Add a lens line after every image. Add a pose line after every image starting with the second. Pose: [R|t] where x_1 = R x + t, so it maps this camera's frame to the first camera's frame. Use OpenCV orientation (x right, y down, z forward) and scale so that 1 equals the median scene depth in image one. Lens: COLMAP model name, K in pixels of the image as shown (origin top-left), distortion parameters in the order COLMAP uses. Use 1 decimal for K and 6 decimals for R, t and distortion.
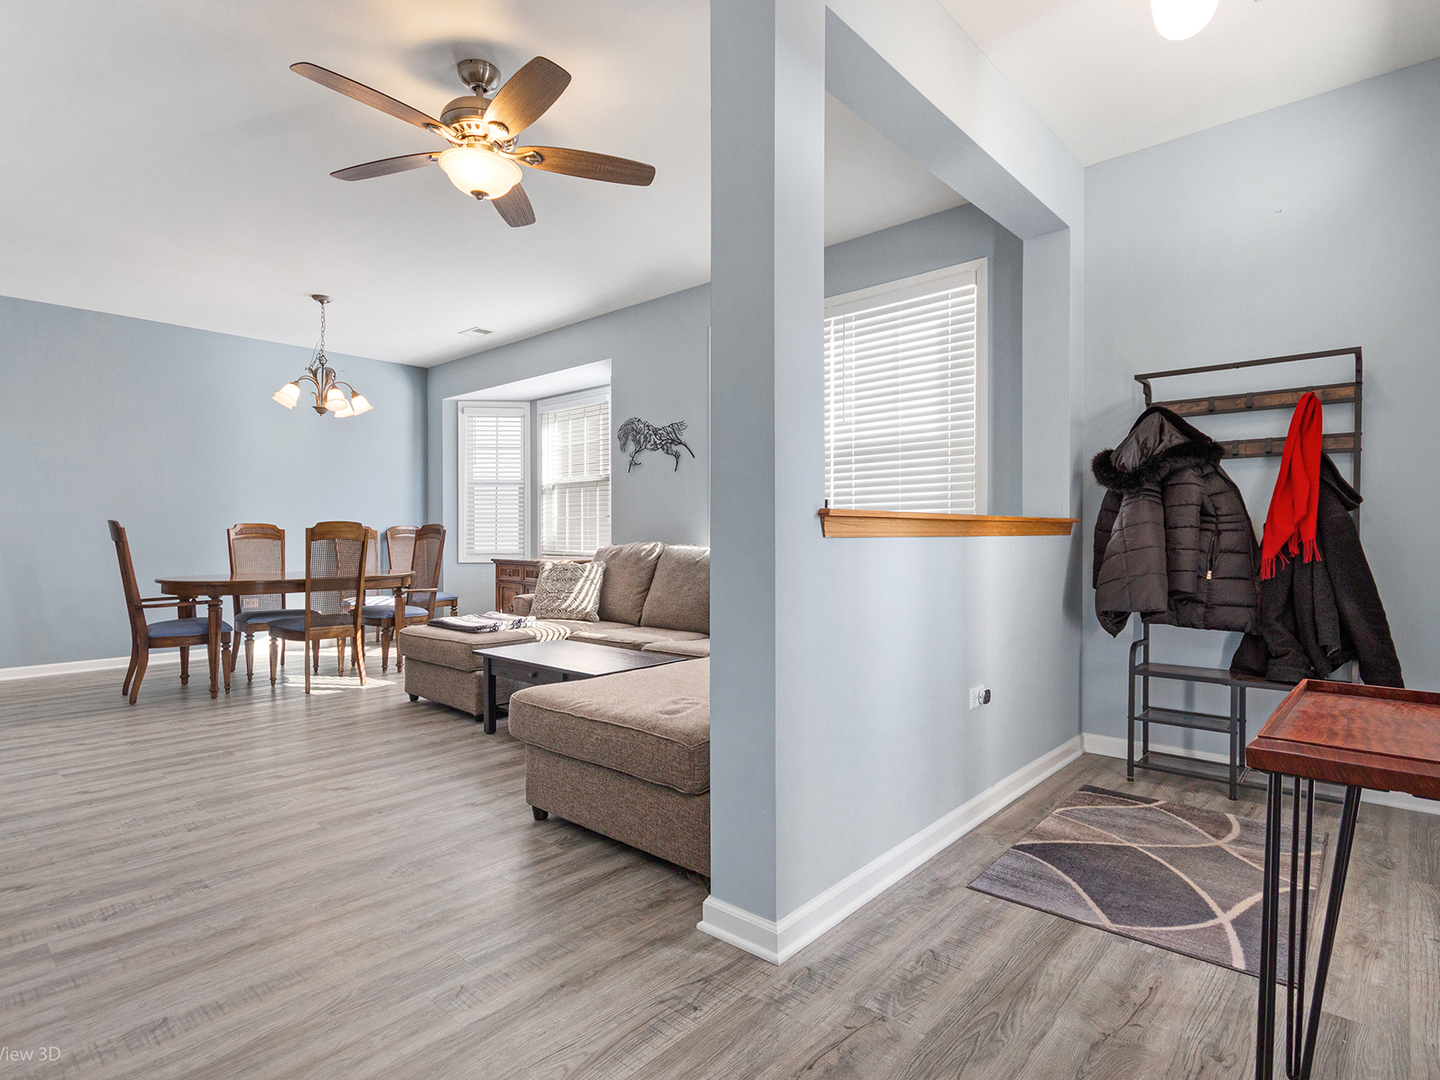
lens RADIAL K [[747.9, 0, 721.2], [0, 747.9, 538.8], [0, 0, 1]] dist [0.000316, -0.001082]
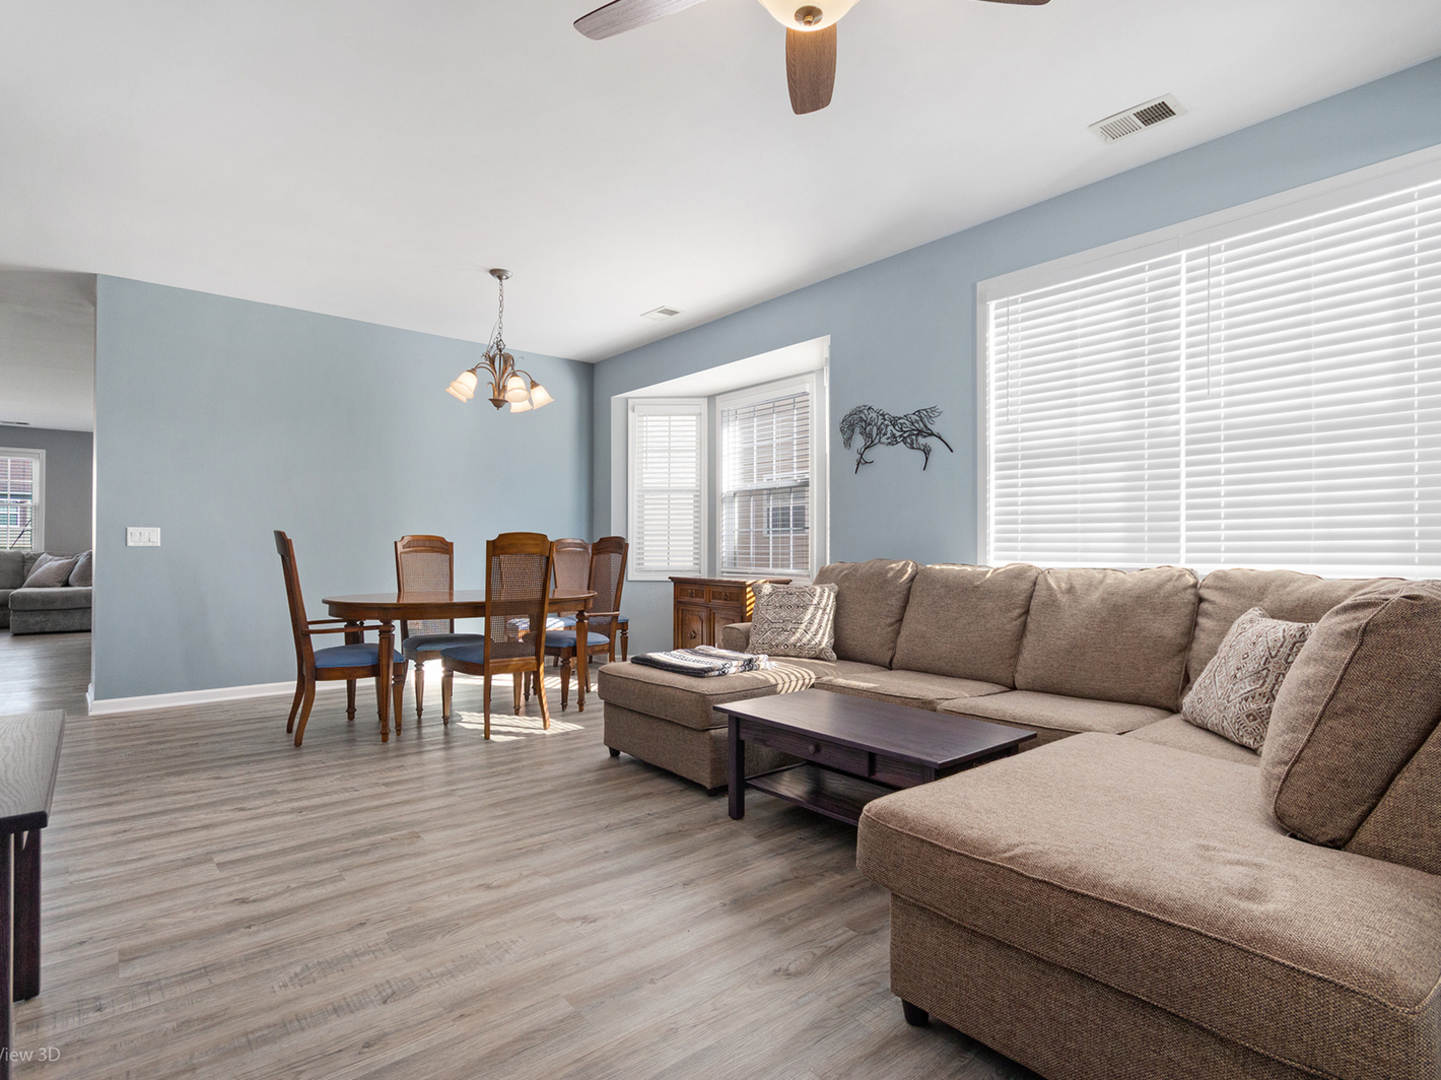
lens RADIAL K [[748.4, 0, 717.5], [0, 748.4, 547.9], [0, 0, 1]] dist [0.000316, -0.001082]
pose [[0.988869, 0.005200, -0.148699, -0.179082], [-0.006264, 0.999958, -0.006689, -0.001918], [0.148658, 0.007546, 0.988860, 0.214824]]
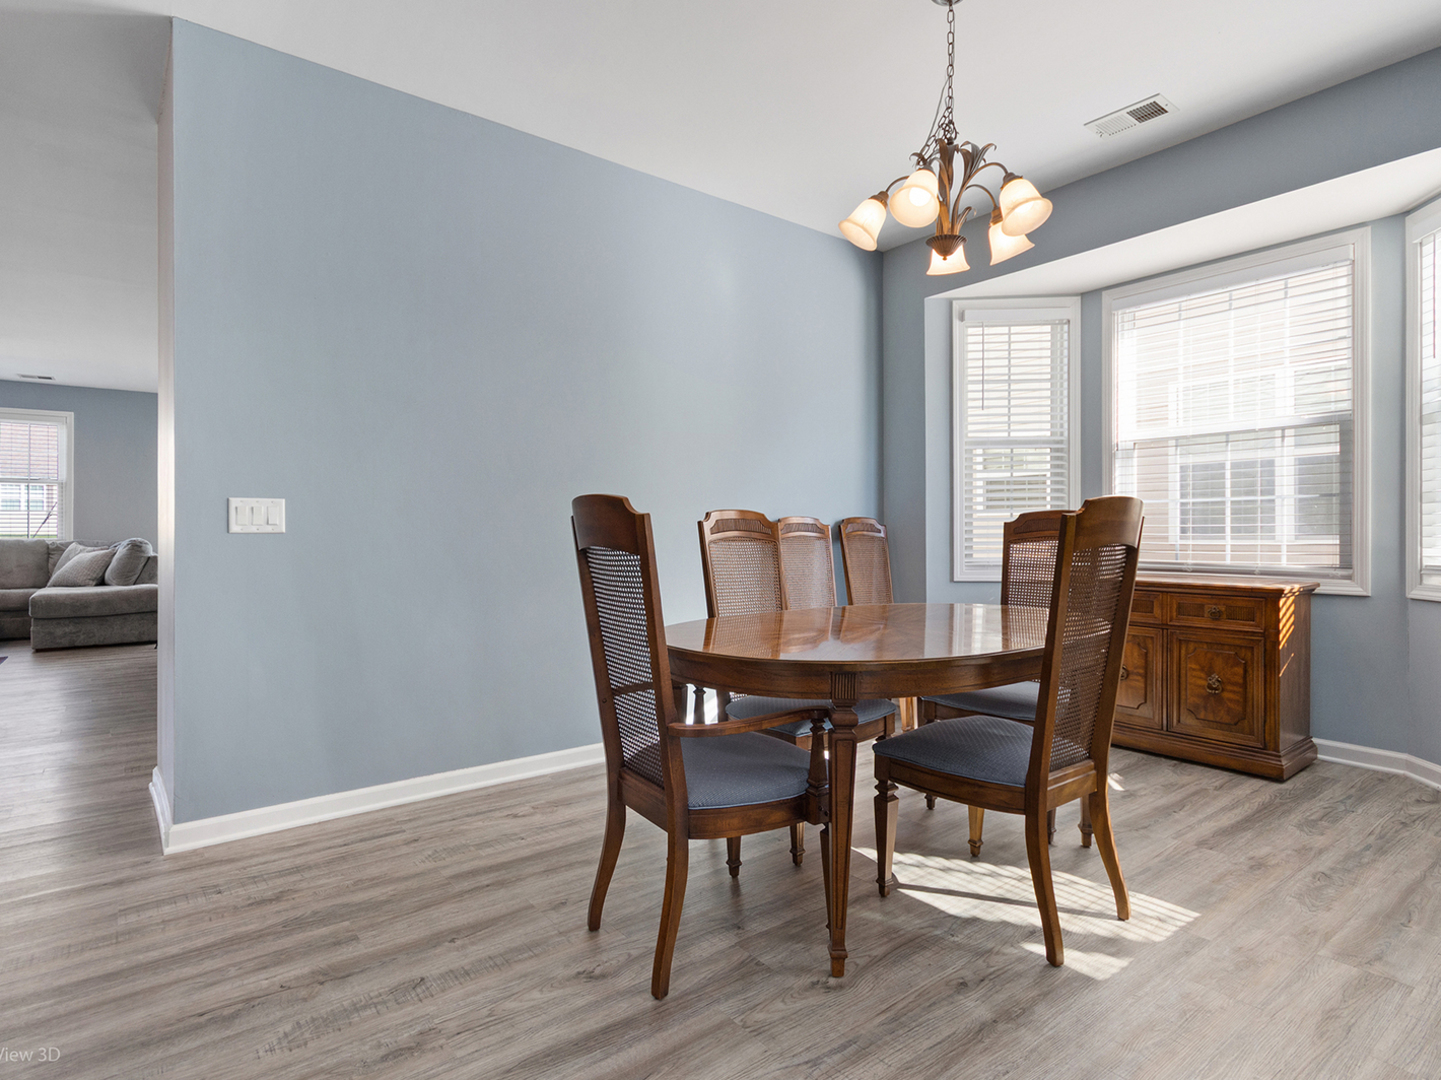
lens RADIAL K [[748.4, 0, 721.1], [0, 748.4, 534.7], [0, 0, 1]] dist [0.000316, -0.001082]
pose [[0.981091, 0.001051, -0.193546, -0.657777], [-0.000877, 0.999999, 0.000986, -0.005557], [0.193547, -0.000798, 0.981091, 0.627262]]
